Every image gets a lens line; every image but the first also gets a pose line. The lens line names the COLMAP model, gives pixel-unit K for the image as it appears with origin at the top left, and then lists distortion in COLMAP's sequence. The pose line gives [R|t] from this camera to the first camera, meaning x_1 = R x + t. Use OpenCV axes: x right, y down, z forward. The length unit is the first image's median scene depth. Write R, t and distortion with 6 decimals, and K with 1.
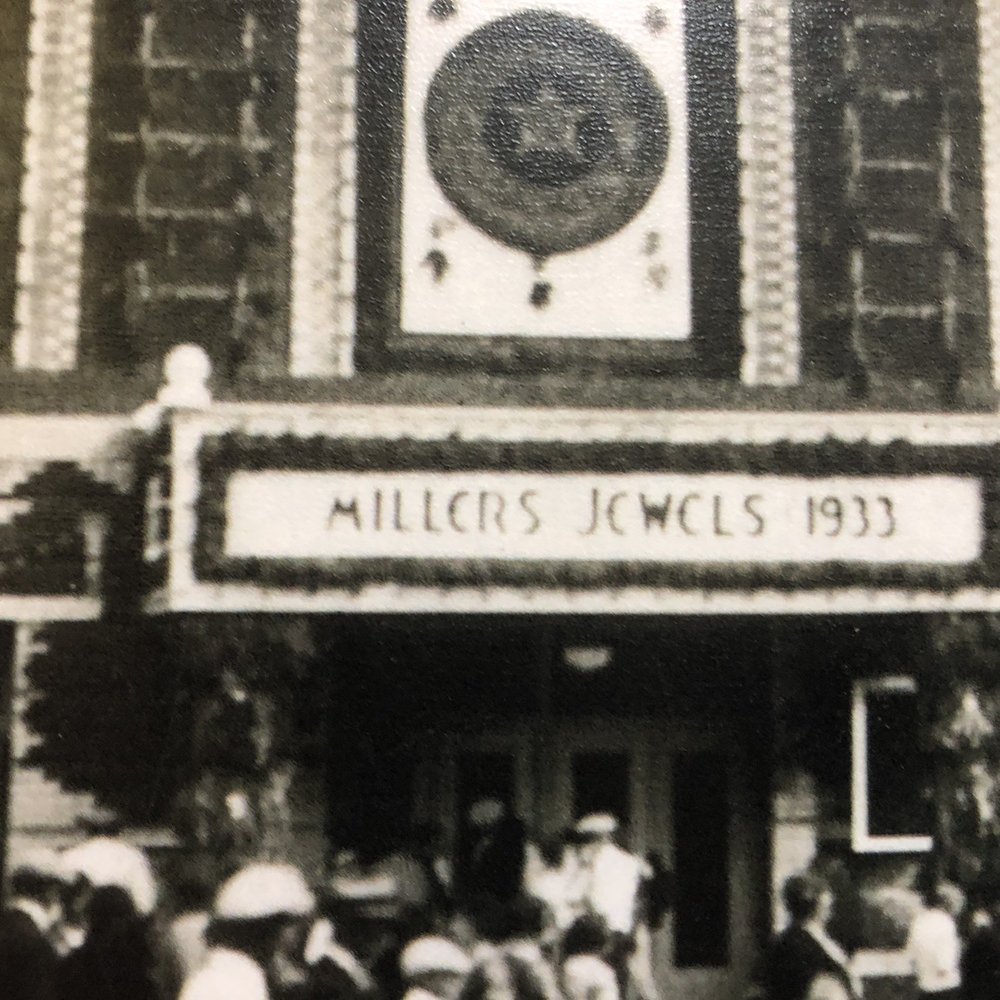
lens RADIAL K [[1034.9, 0, 492.1], [0, 1034.9, 498.3], [0, 0, 1]] dist [0.059571, -0.083542]
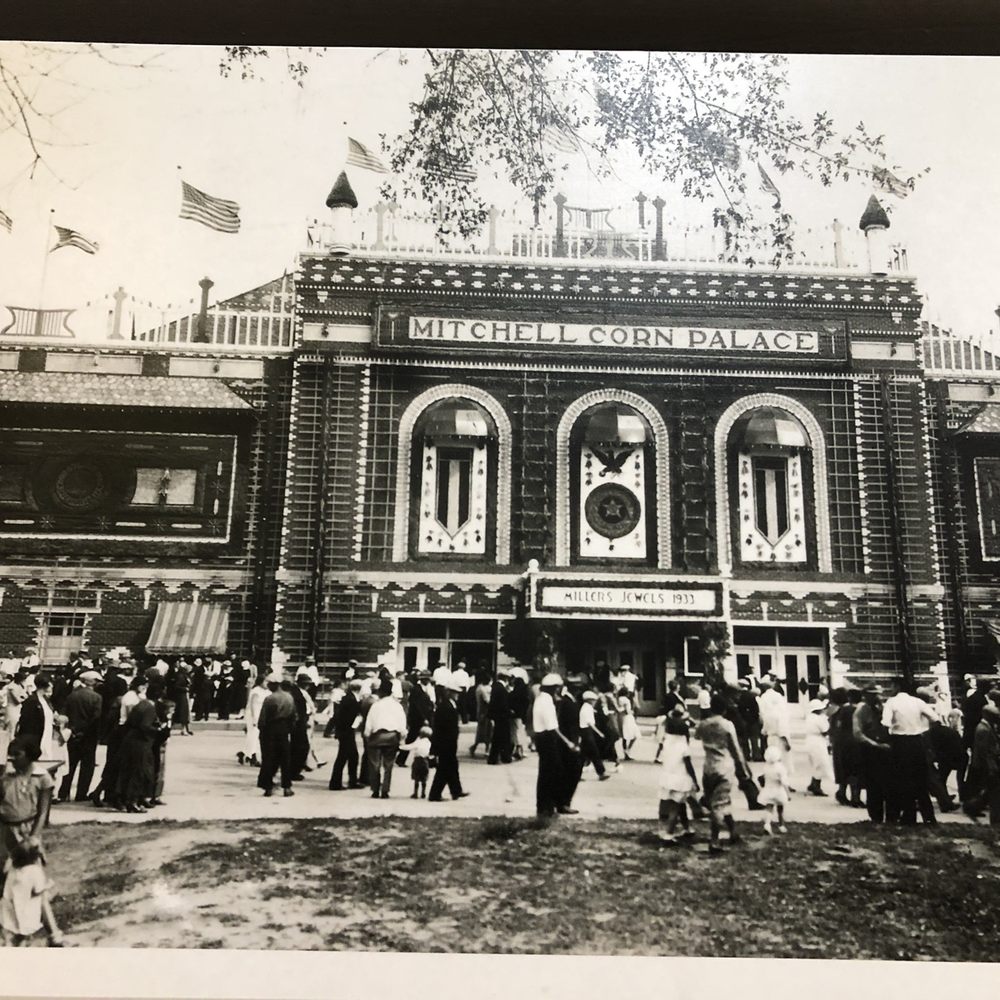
lens RADIAL K [[1034.9, 0, 492.1], [0, 1034.9, 498.3], [0, 0, 1]] dist [0.059571, -0.083542]
pose [[0.999410, 0.004769, -0.034015, -0.316746], [-0.009814, 0.988679, -0.149727, 0.263604], [0.032915, 0.149973, 0.988142, -3.444698]]
